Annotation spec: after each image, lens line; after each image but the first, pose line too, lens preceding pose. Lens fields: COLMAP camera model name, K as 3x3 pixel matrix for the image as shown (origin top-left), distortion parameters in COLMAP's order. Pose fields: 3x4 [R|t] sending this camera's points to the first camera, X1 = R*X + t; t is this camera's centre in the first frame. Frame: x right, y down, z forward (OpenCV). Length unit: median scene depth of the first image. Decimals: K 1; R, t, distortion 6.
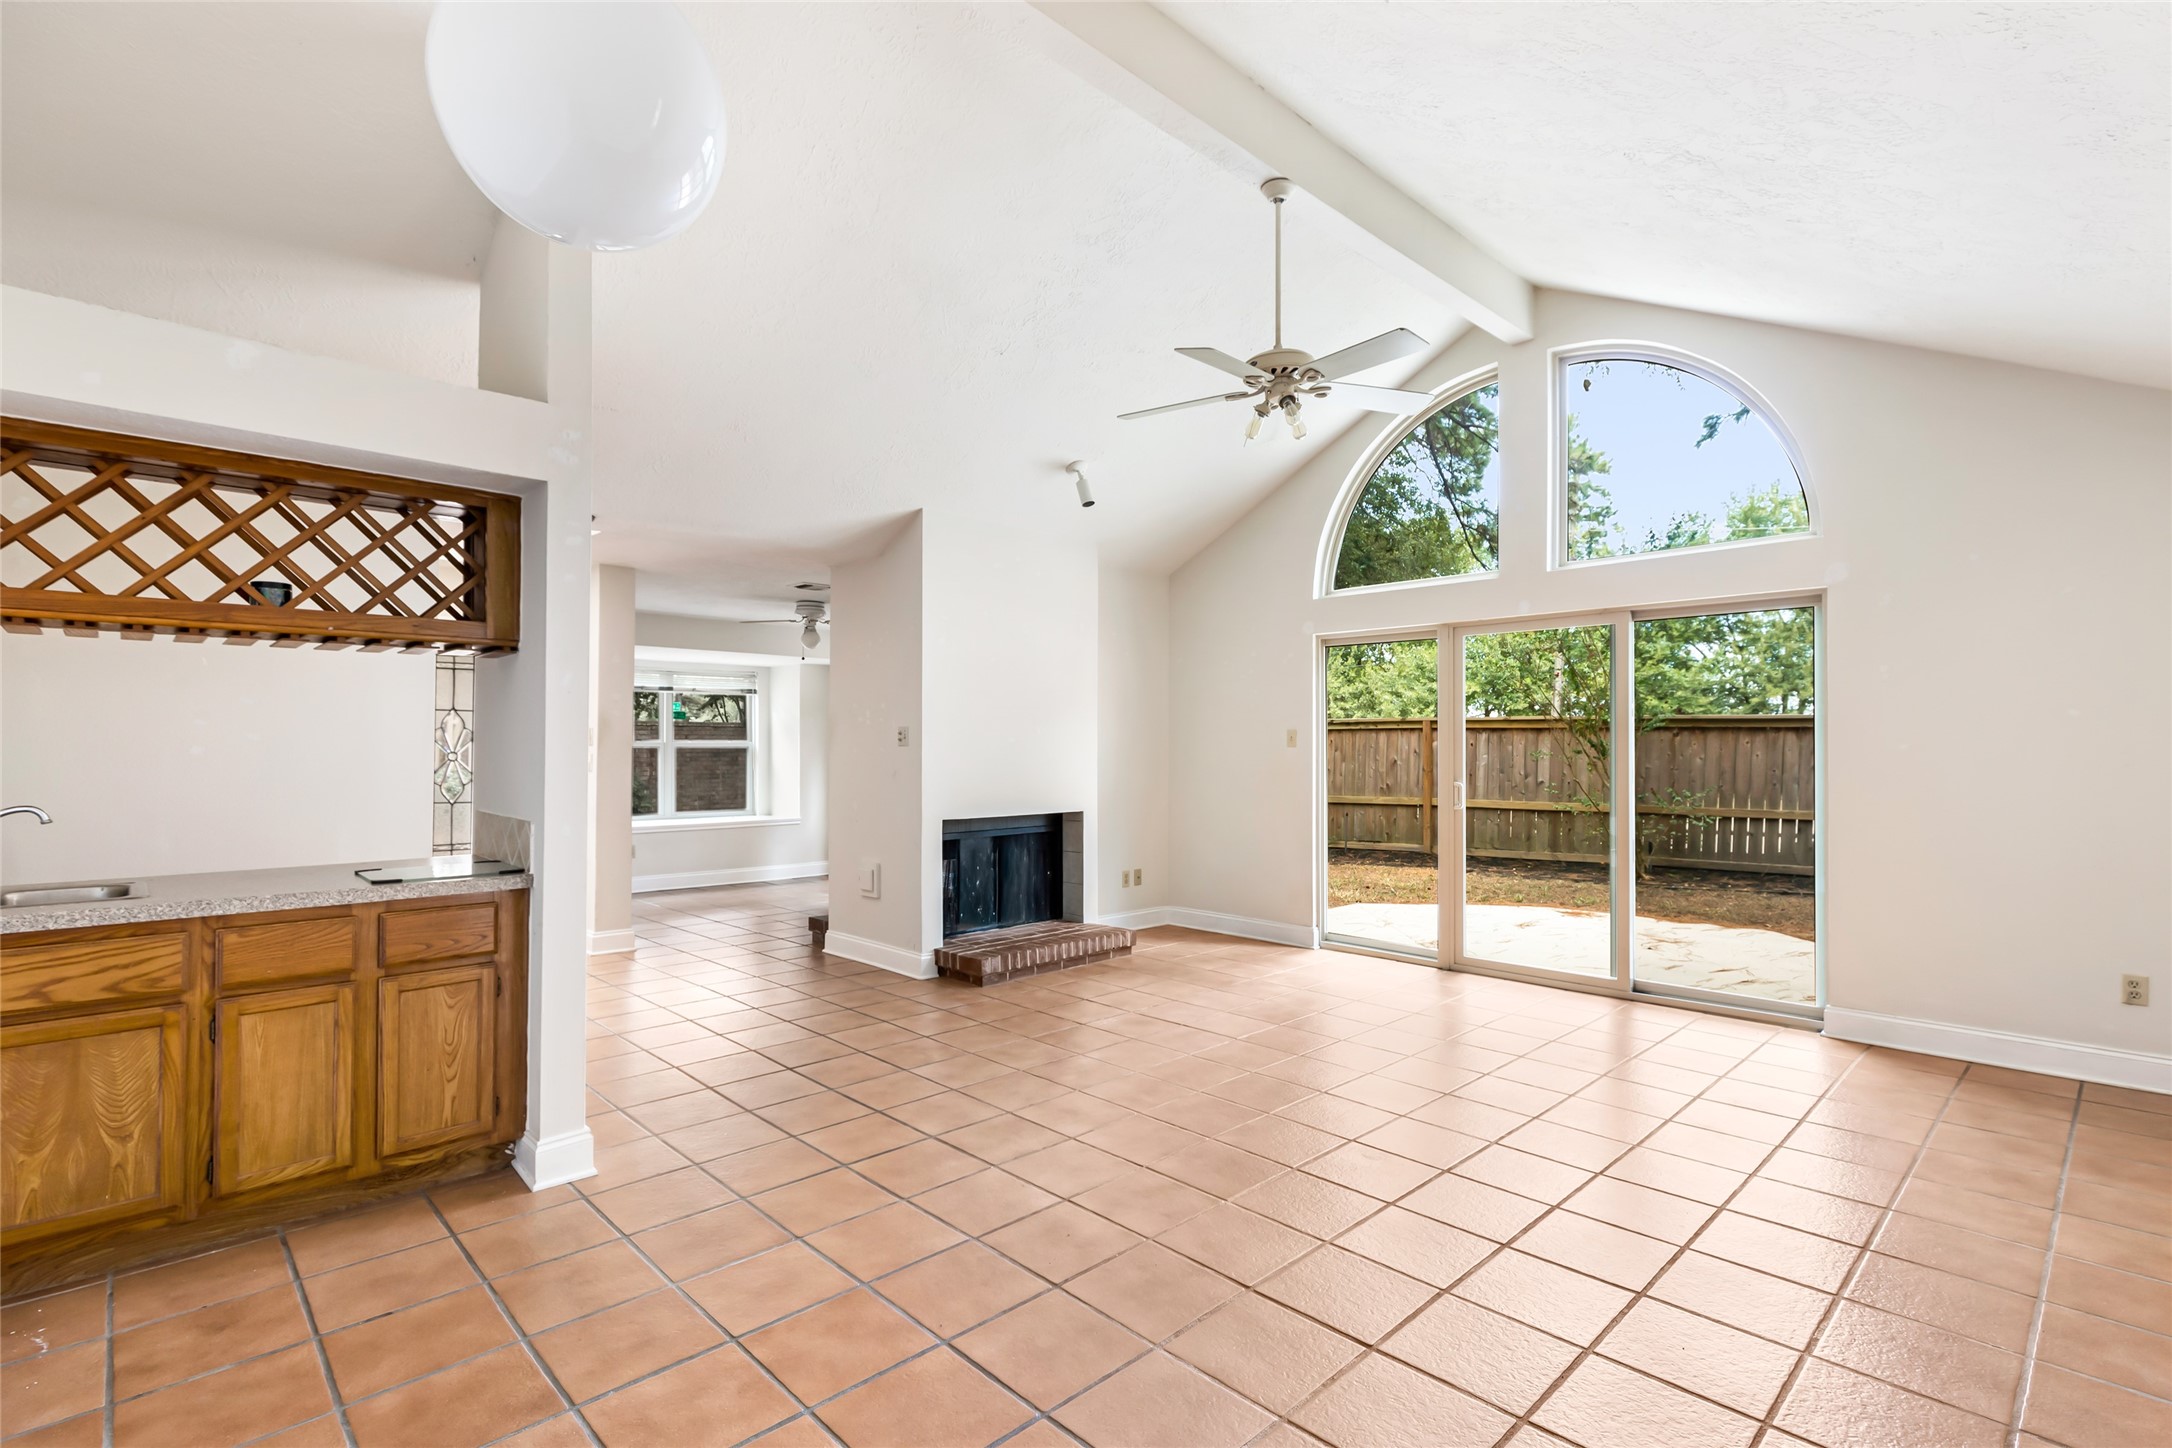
lens RADIAL K [[1015.1, 0, 1078.0], [0, 1015.1, 723.2], [0, 0, 1]] dist [0.015948, -0.008163]
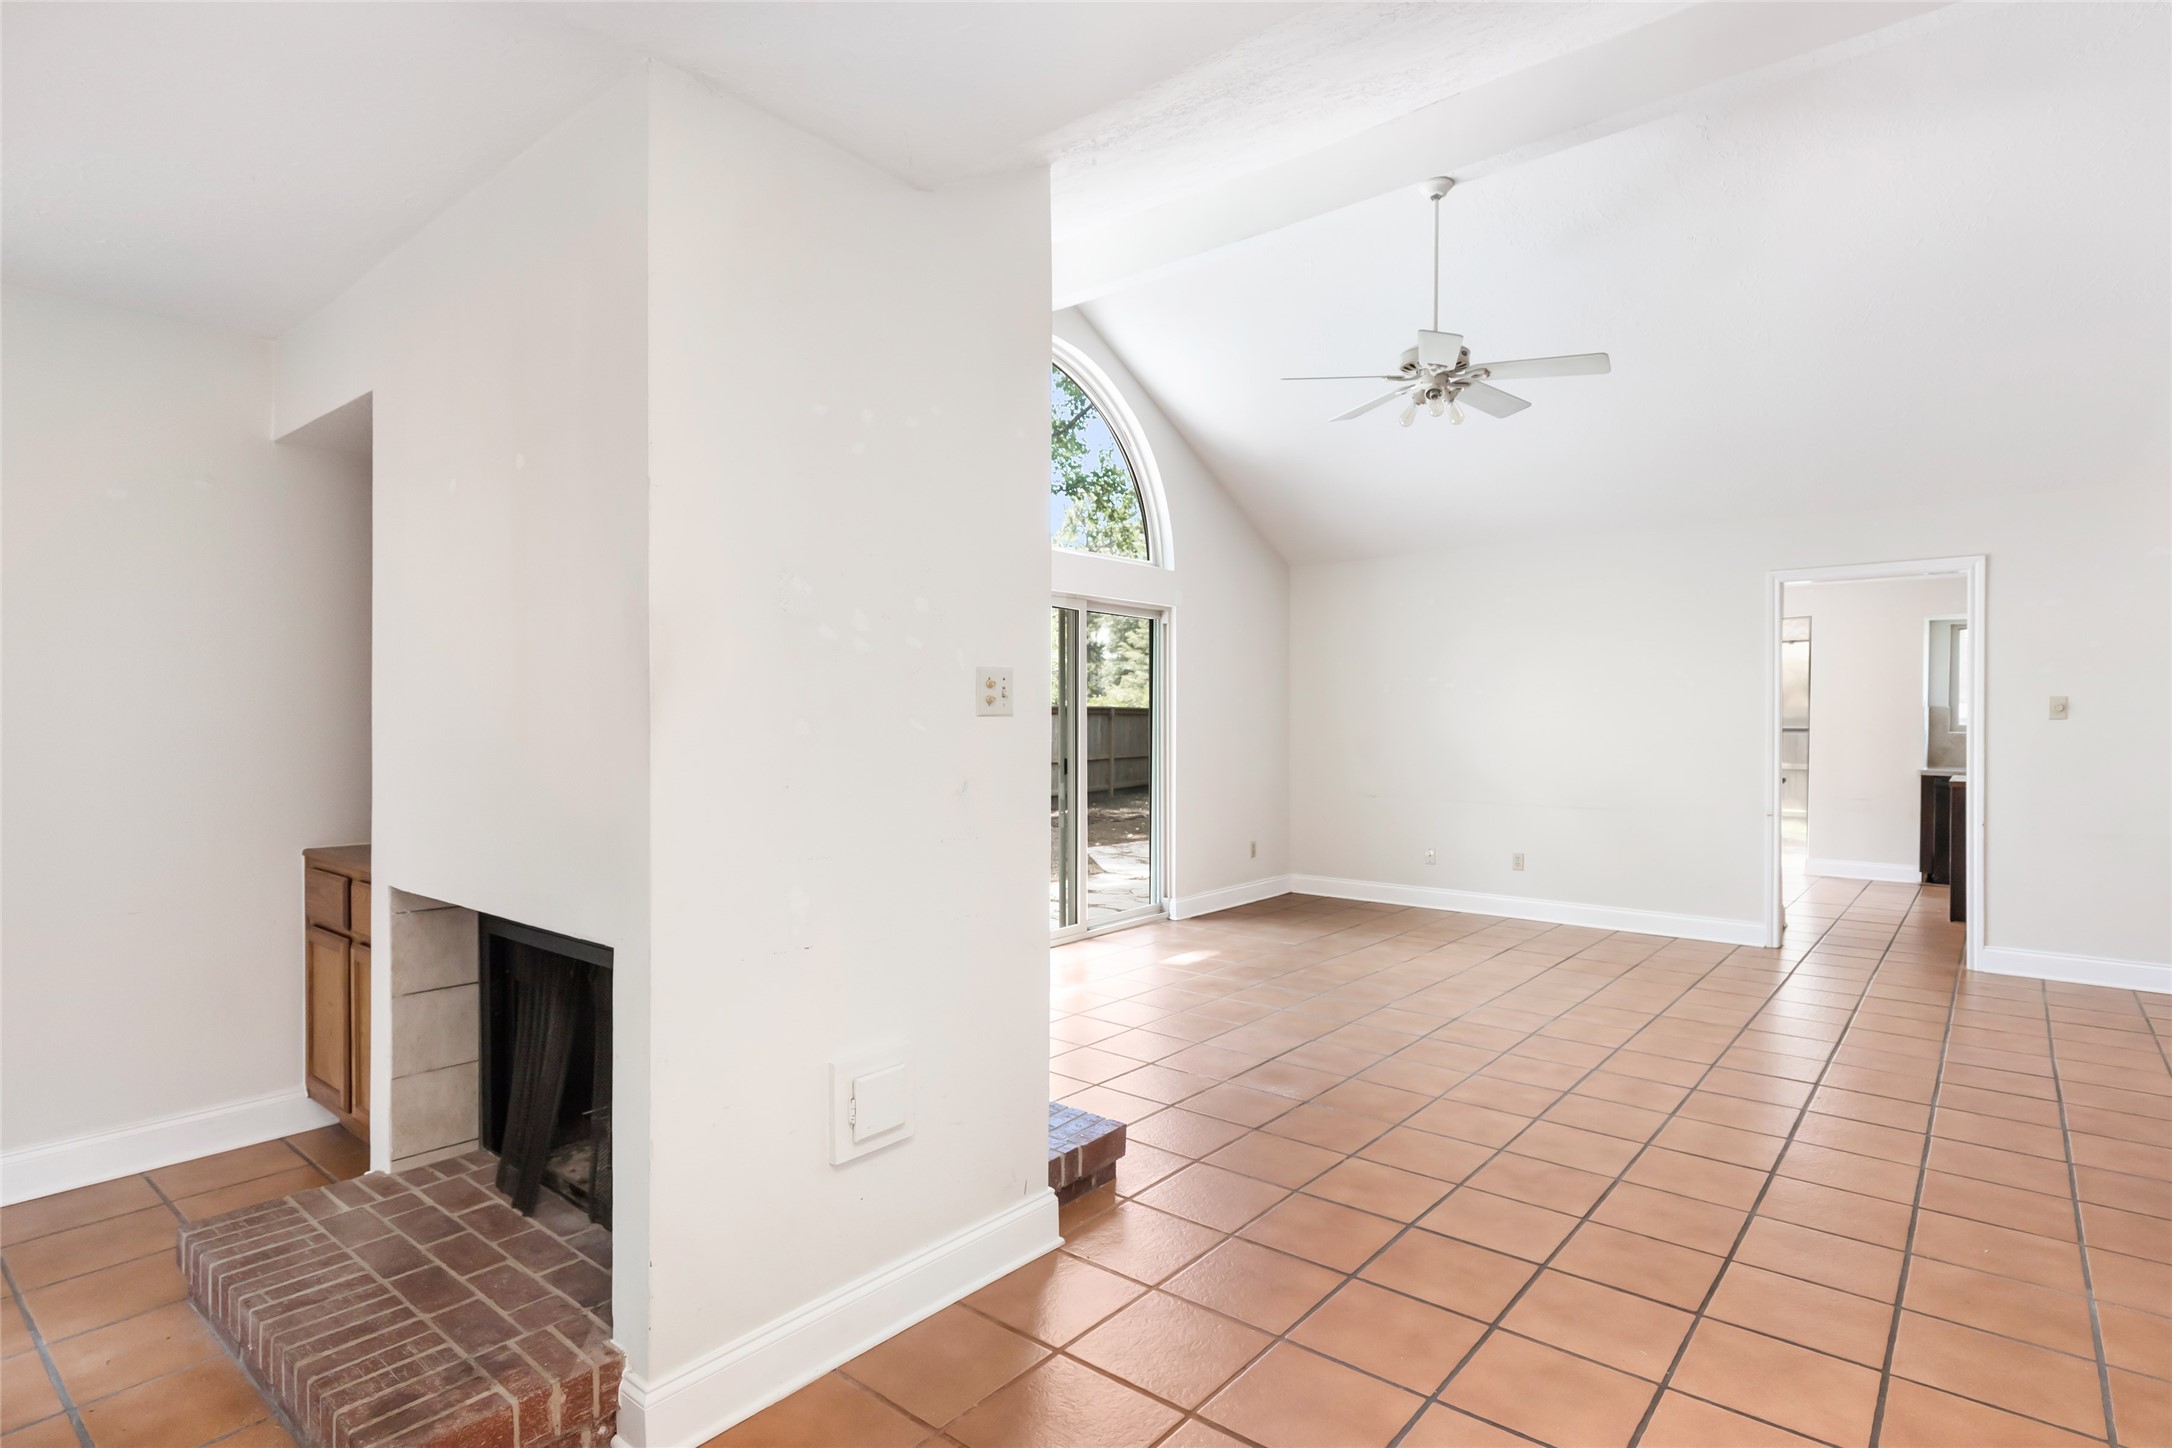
lens RADIAL K [[1092.0, 0, 1083.2], [0, 1092.0, 726.0], [0, 0, 1]] dist [-0.006482, 0.002335]
pose [[-0.119283, -0.006217, 0.992841, -0.604354], [-0.026430, 0.999646, 0.003084, 0.024048], [-0.992508, -0.025873, -0.119405, 1.016224]]
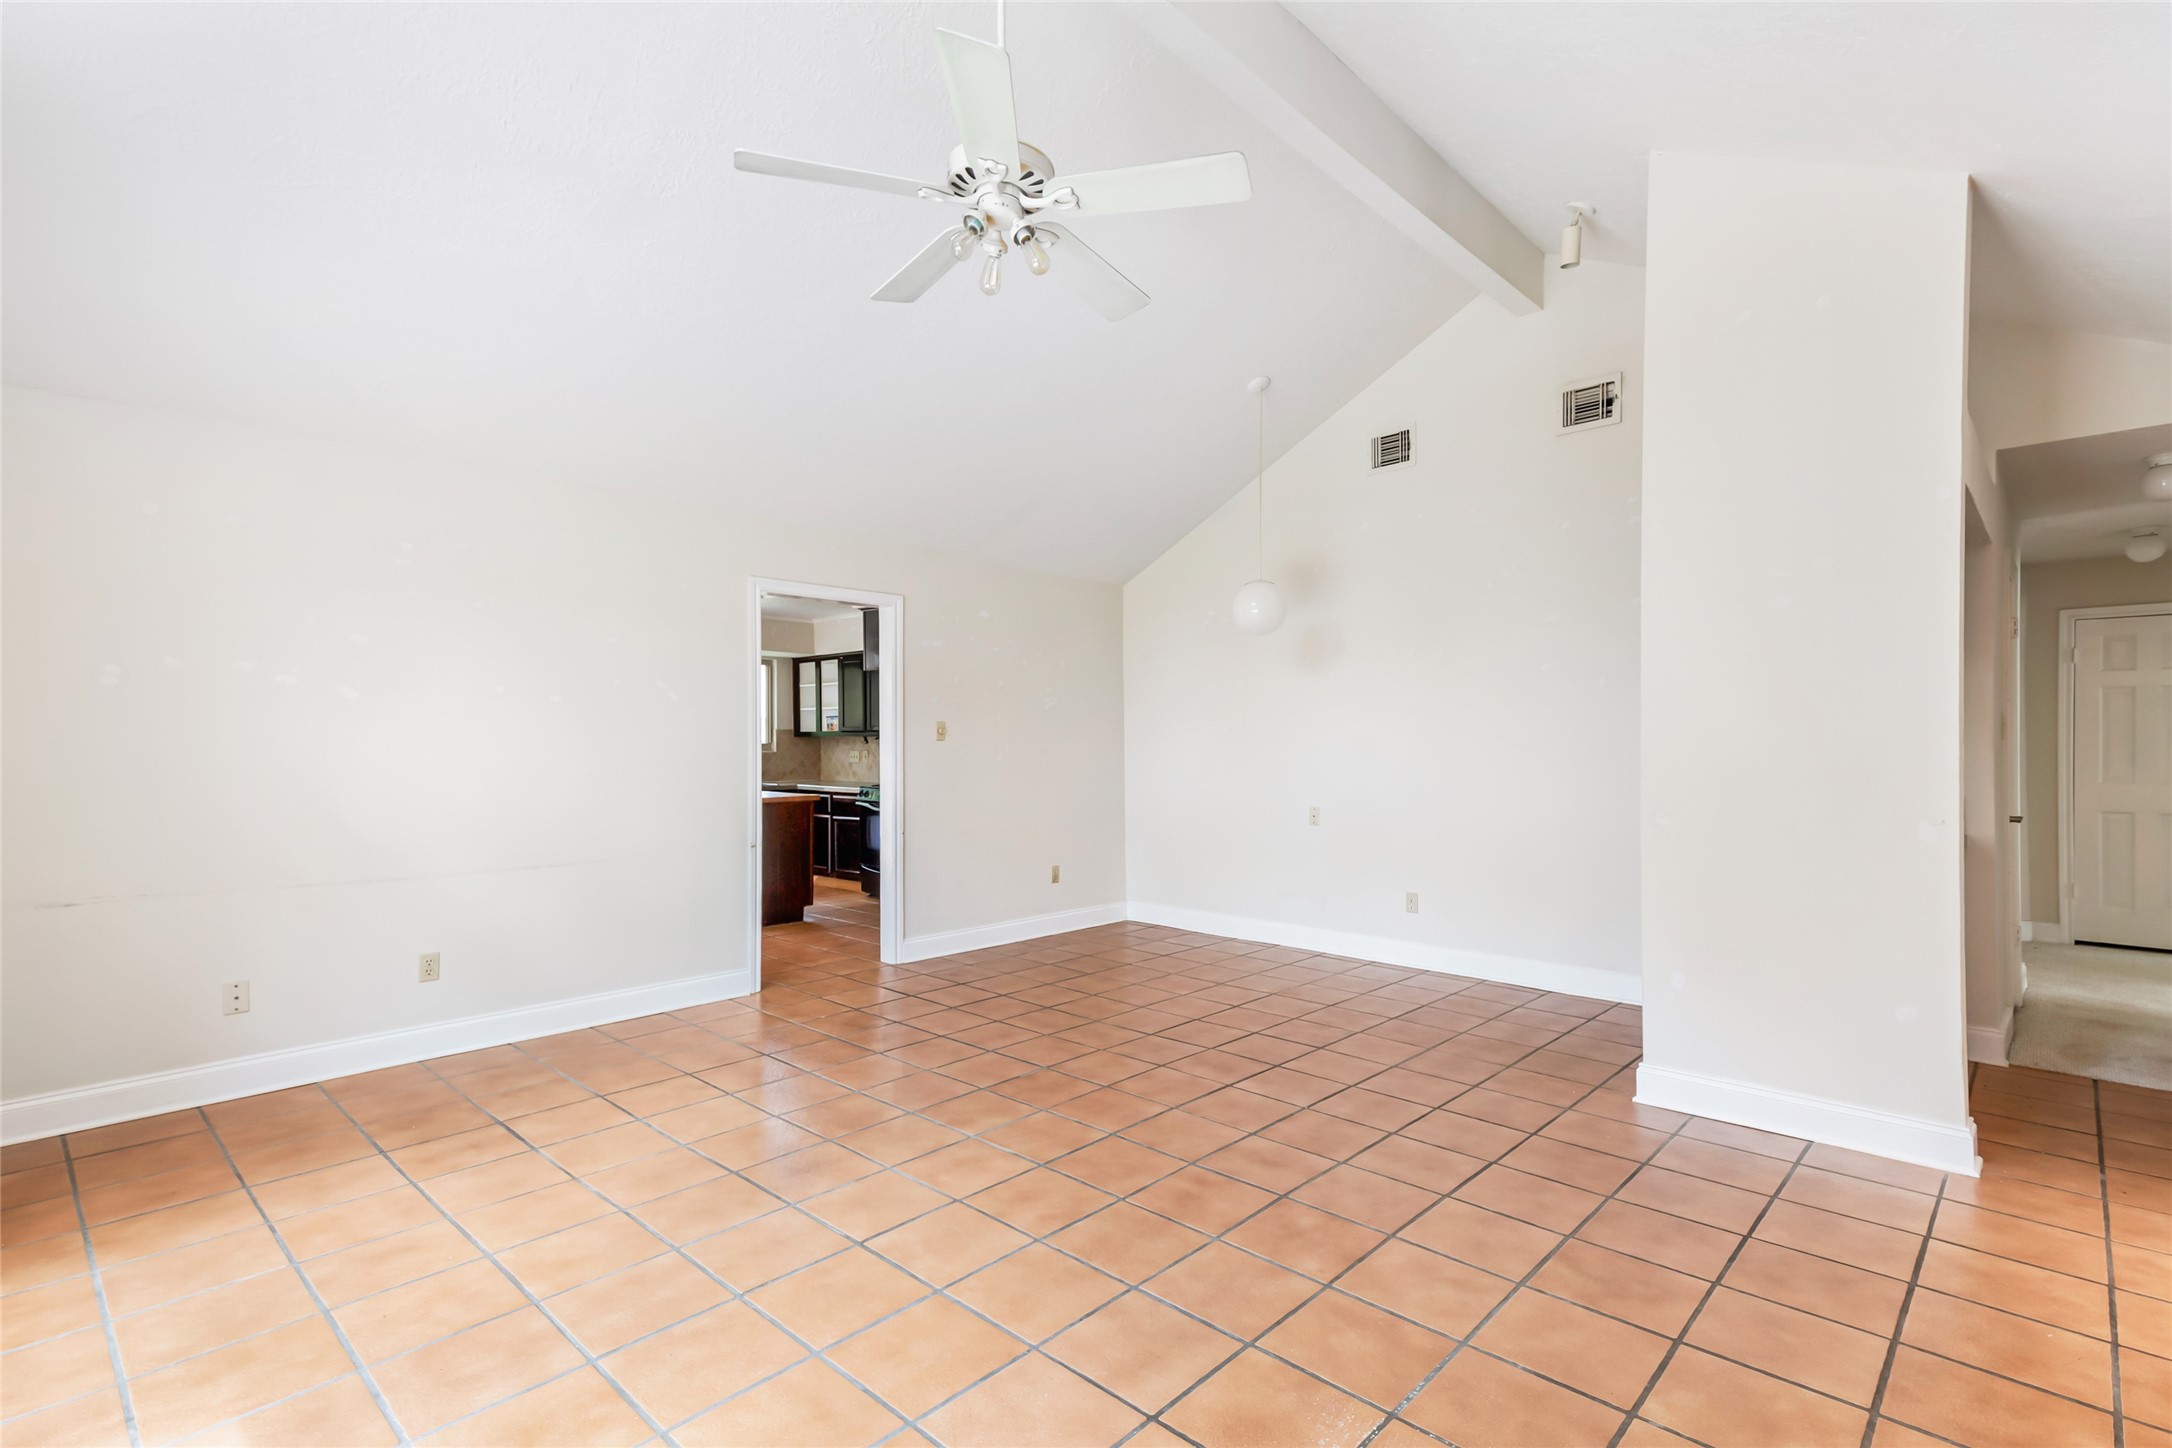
lens RADIAL K [[1015.1, 0, 1084.2], [0, 1015.1, 740.3], [0, 0, 1]] dist [0.015948, -0.008163]
pose [[-0.997963, 0.001658, -0.063772, 0.125787], [0.003436, 0.999608, -0.027772, 0.029352], [0.063701, -0.027935, -0.997578, 1.137764]]
